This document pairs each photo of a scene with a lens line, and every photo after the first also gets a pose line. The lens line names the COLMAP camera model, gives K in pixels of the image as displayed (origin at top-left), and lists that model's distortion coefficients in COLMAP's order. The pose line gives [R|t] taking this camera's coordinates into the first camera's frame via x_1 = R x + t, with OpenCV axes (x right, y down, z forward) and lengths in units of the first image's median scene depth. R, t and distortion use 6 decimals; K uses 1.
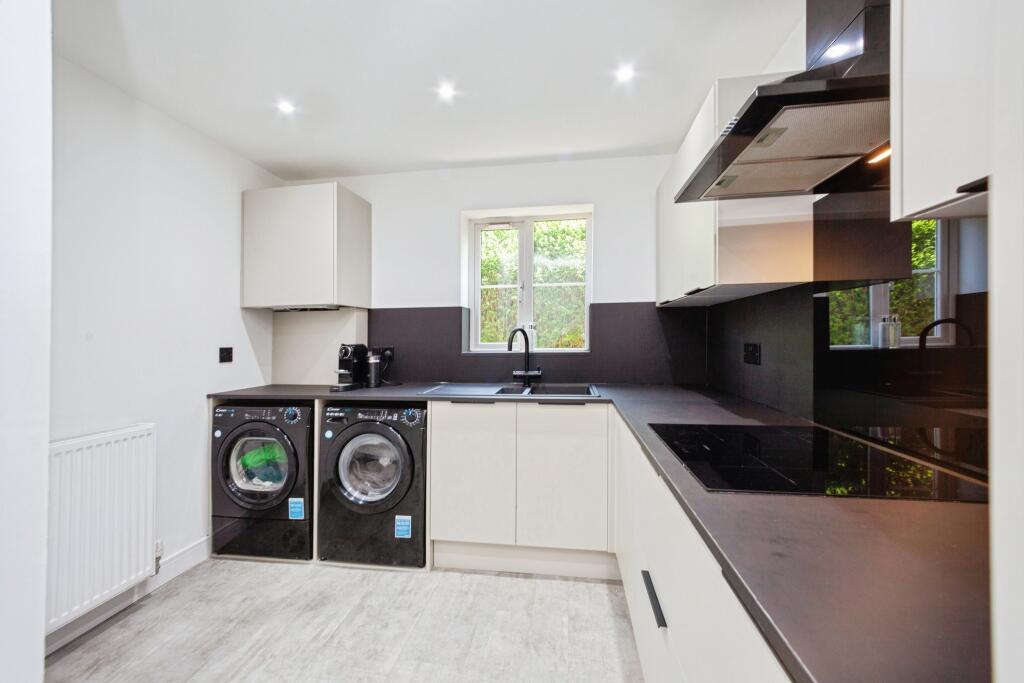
lens RADIAL K [[400.8, 0, 510.2], [0, 400.8, 337.0], [0, 0, 1]] dist [0.001455, 0.000087]
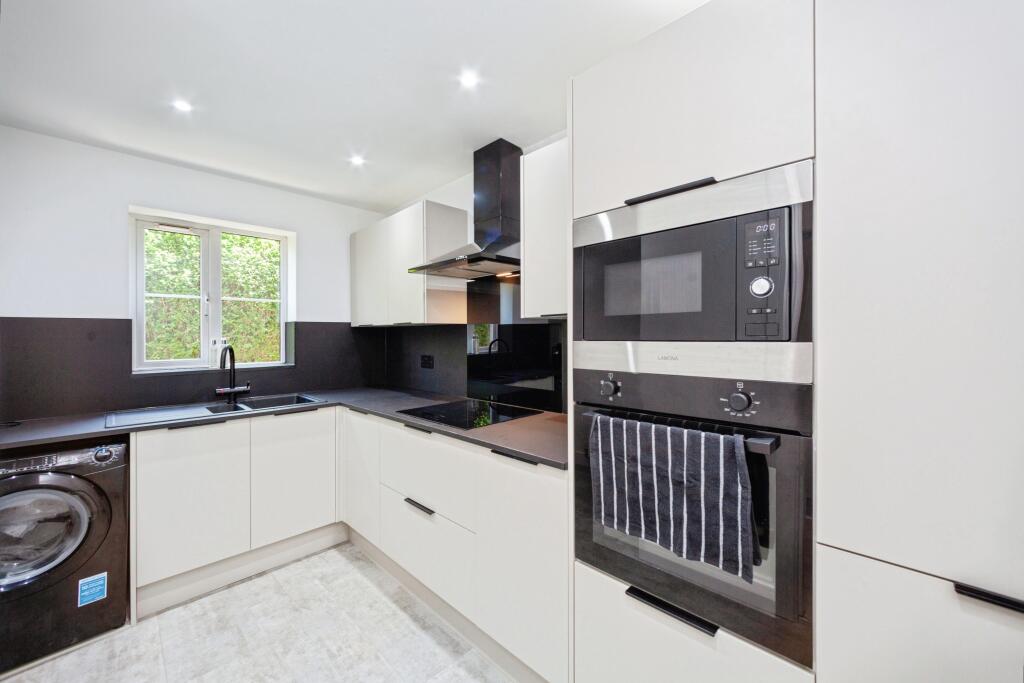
lens RADIAL K [[400.8, 0, 513.5], [0, 400.8, 339.0], [0, 0, 1]] dist [0.001455, 0.000087]
pose [[0.591714, -0.002900, 0.806143, -0.418745], [-0.000250, 0.999993, 0.003782, -0.048290], [-0.806148, -0.002439, 0.591709, -0.193867]]
